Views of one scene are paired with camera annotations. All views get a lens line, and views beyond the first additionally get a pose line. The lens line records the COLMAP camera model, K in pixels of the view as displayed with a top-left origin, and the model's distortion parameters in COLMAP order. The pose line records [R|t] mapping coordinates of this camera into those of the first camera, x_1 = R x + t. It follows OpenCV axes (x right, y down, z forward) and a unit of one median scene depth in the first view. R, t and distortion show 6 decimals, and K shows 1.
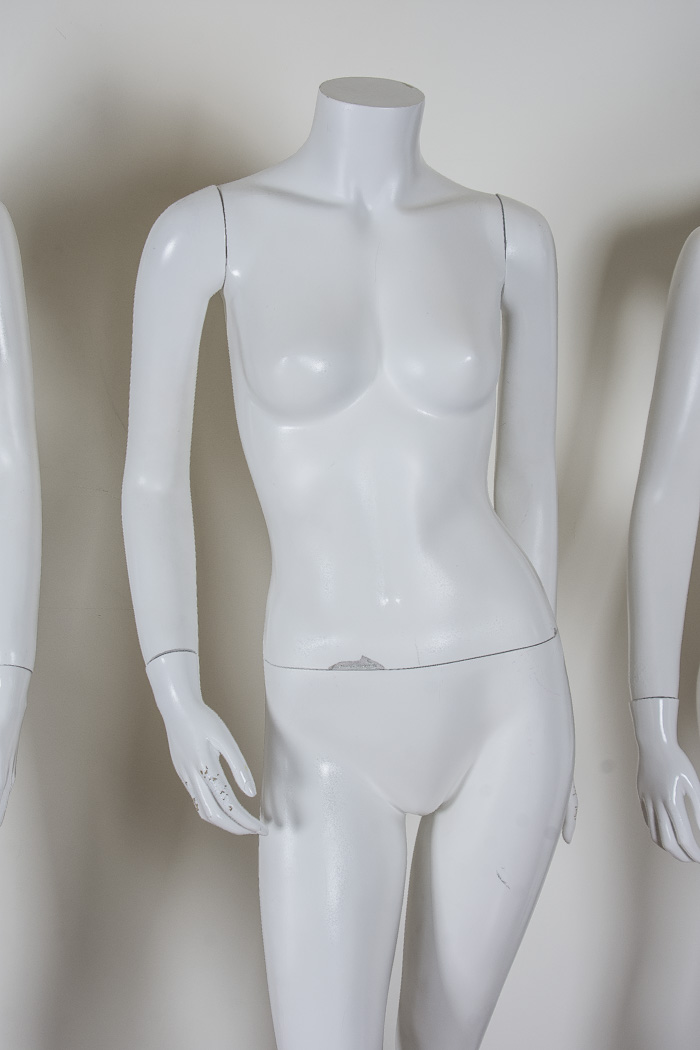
lens RADIAL K [[1564.9, 0, 350.0], [0, 1564.9, 525.0], [0, 0, 1]] dist [-0.026213, -0.042352]
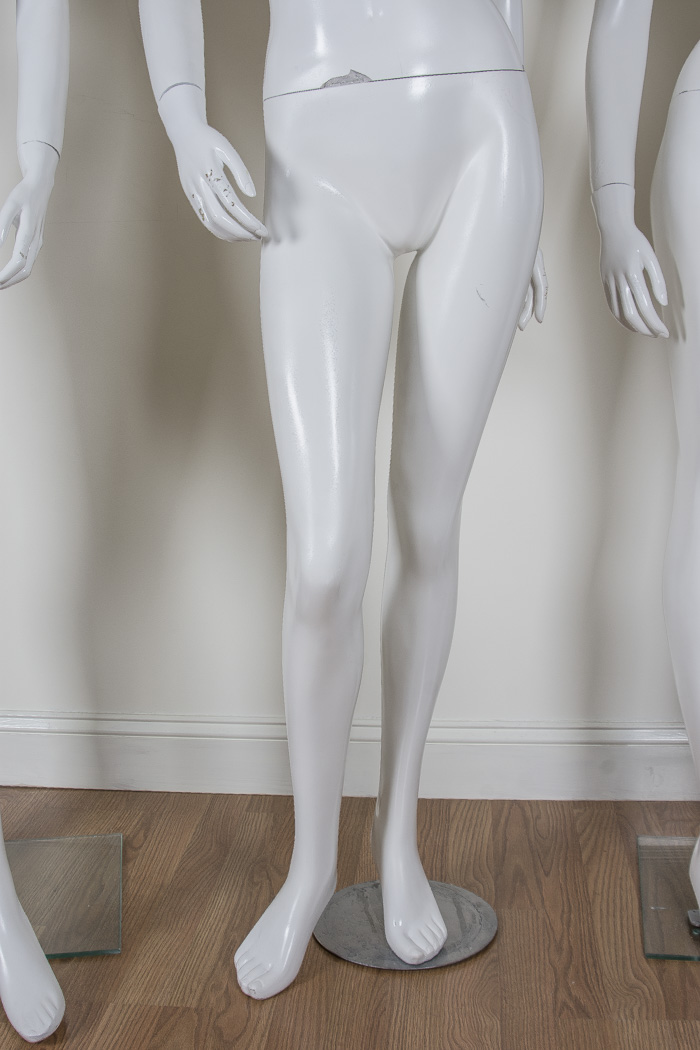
lens RADIAL K [[1303.8, 0, 350.0], [0, 1303.8, 525.0], [0, 0, 1]] dist [-0.155411, 0.107271]
pose [[0.999935, -0.010149, -0.005119, 0.008429], [0.010061, 0.999806, -0.016943, 0.404621], [0.005290, 0.016891, 0.999843, 0.089734]]
